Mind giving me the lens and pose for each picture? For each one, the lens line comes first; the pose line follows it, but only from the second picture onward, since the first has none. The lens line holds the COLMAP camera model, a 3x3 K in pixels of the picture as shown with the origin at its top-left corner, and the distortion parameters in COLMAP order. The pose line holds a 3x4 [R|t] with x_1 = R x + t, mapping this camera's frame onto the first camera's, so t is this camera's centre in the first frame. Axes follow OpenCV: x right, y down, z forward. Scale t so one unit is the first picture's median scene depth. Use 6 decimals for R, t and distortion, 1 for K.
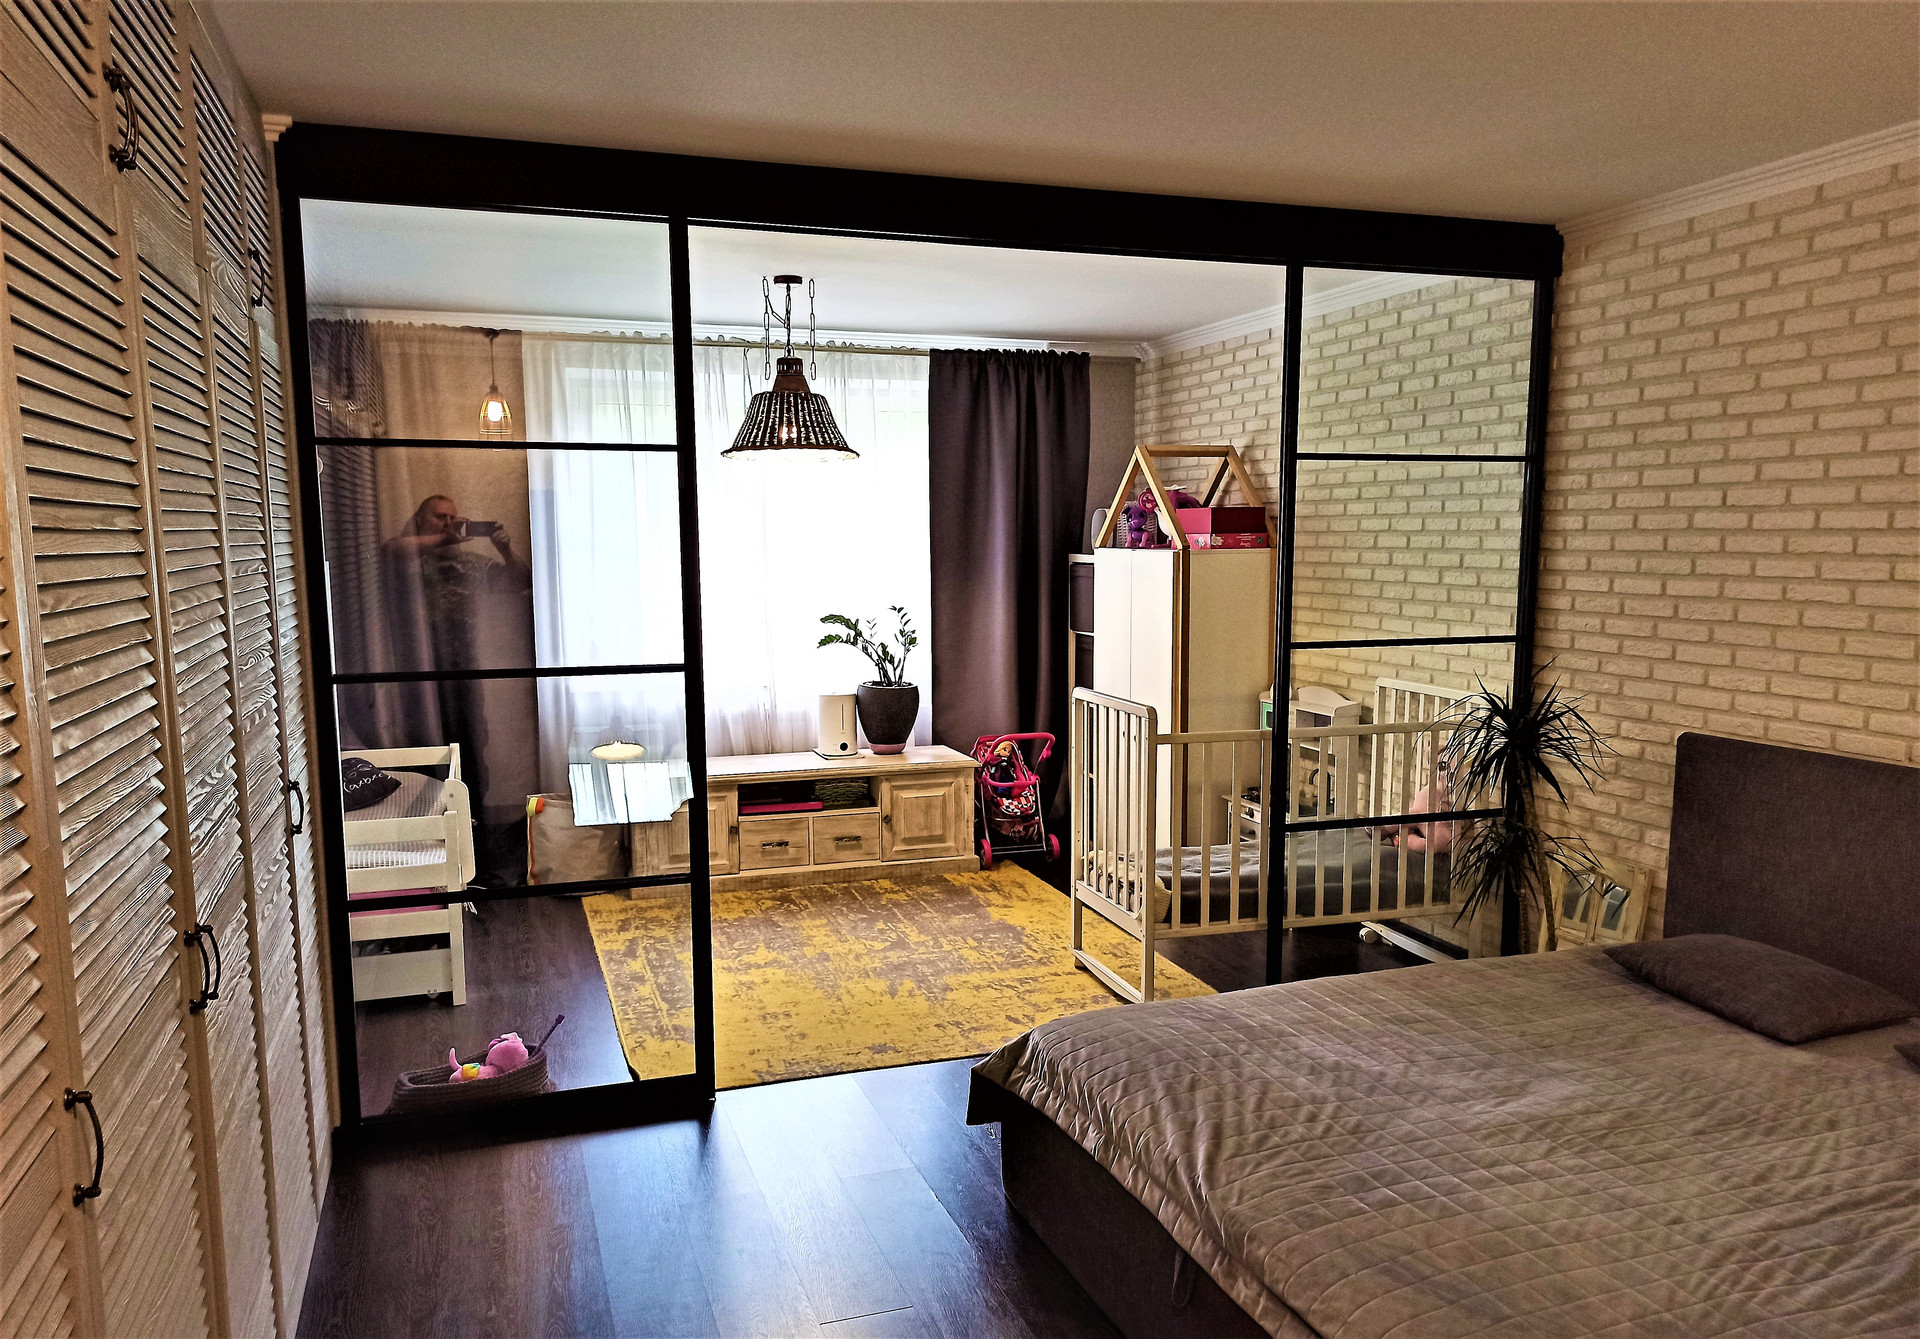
lens RADIAL K [[1381.7, 0, 944.0], [0, 1381.7, 676.4], [0, 0, 1]] dist [0.027862, -0.043749]
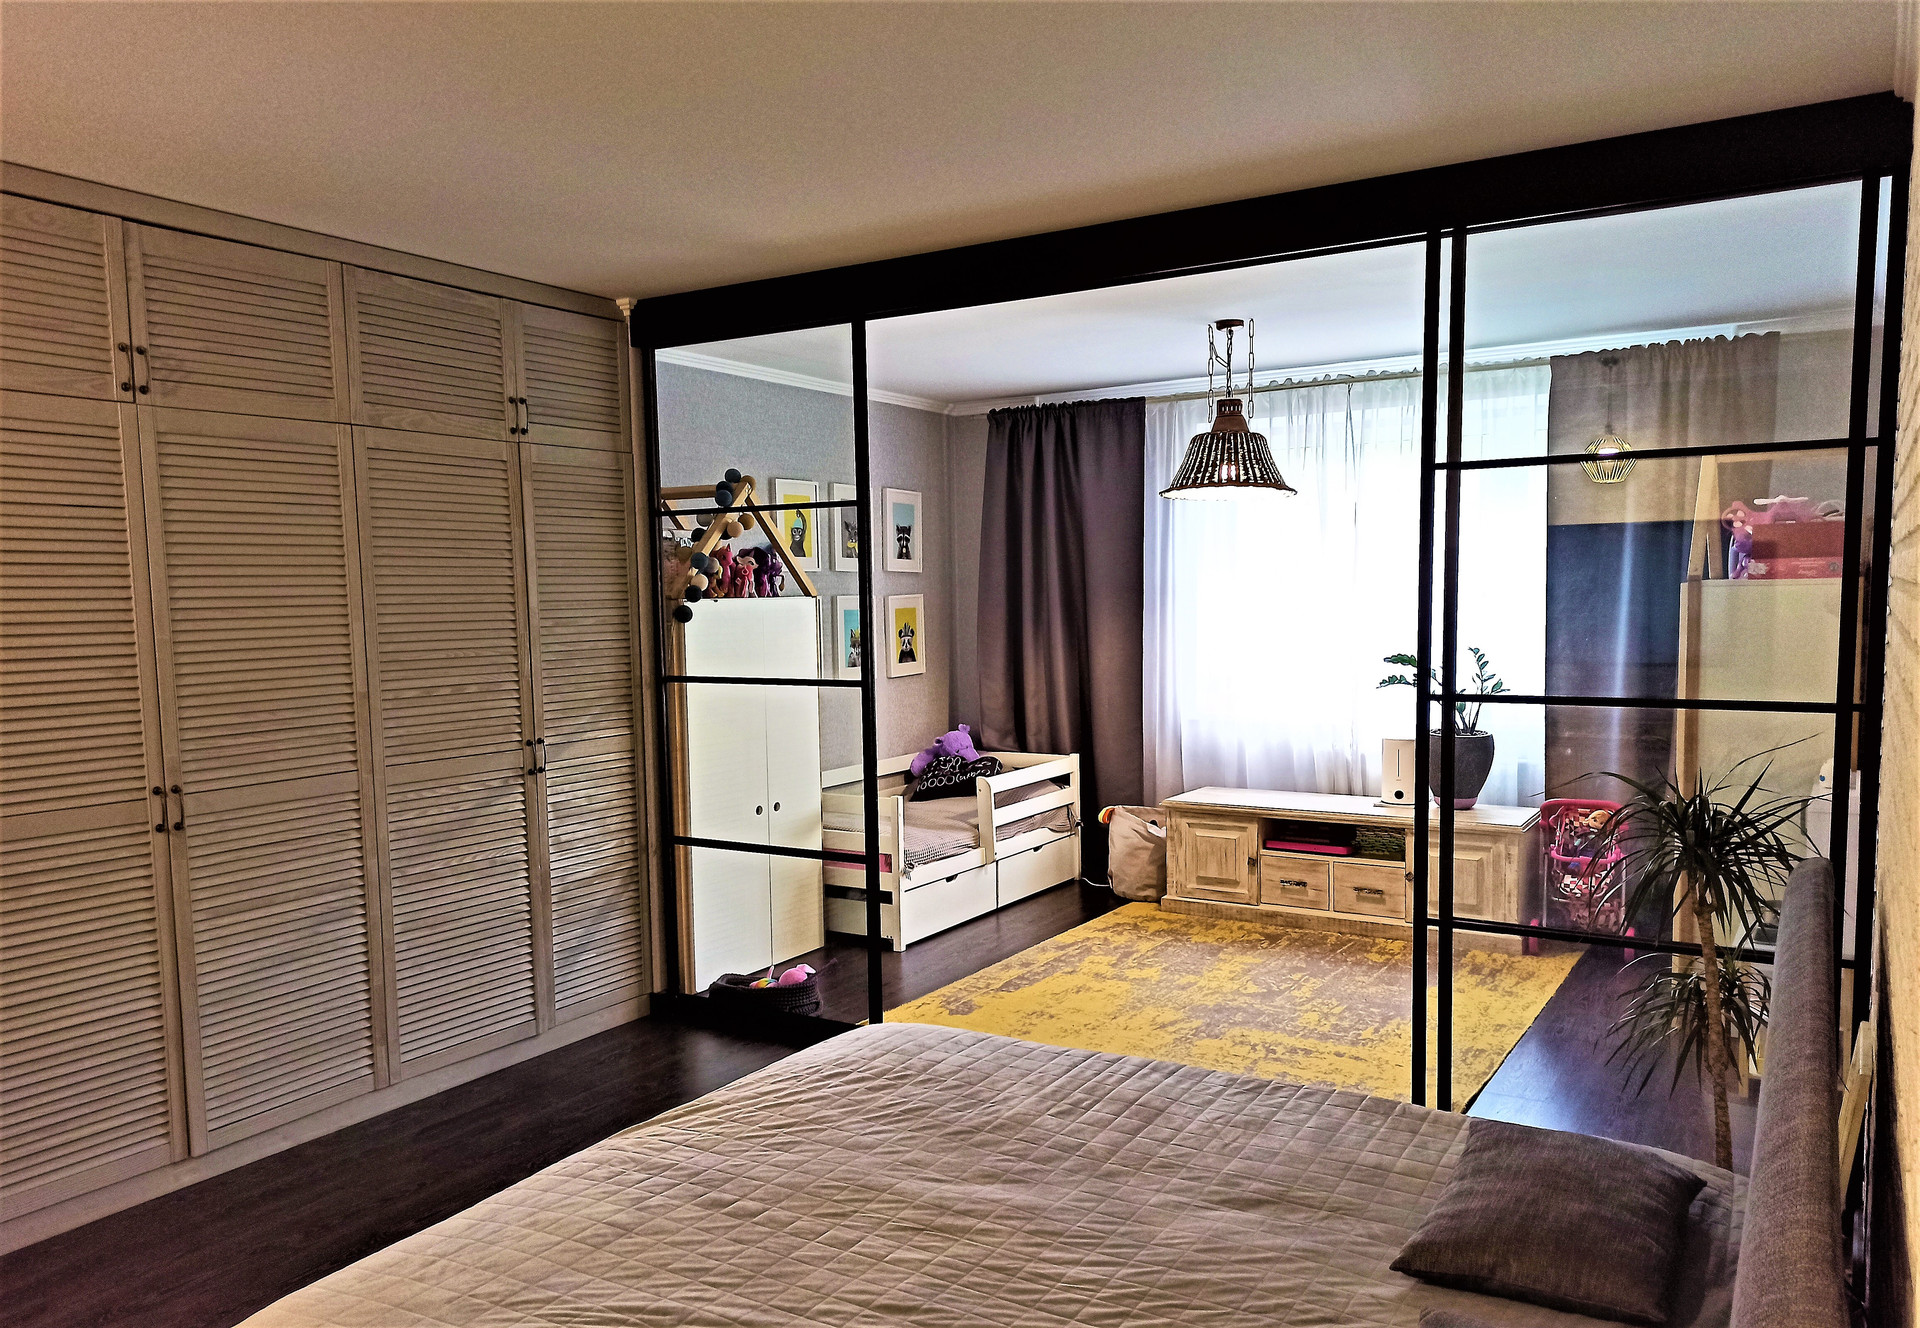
lens RADIAL K [[1381.7, 0, 943.6], [0, 1381.7, 668.6], [0, 0, 1]] dist [0.027862, -0.043749]
pose [[0.631720, 0.037166, -0.774305, 0.503611], [-0.061875, 0.998081, -0.002574, -0.014395], [0.772723, 0.049536, 0.632807, 0.179115]]
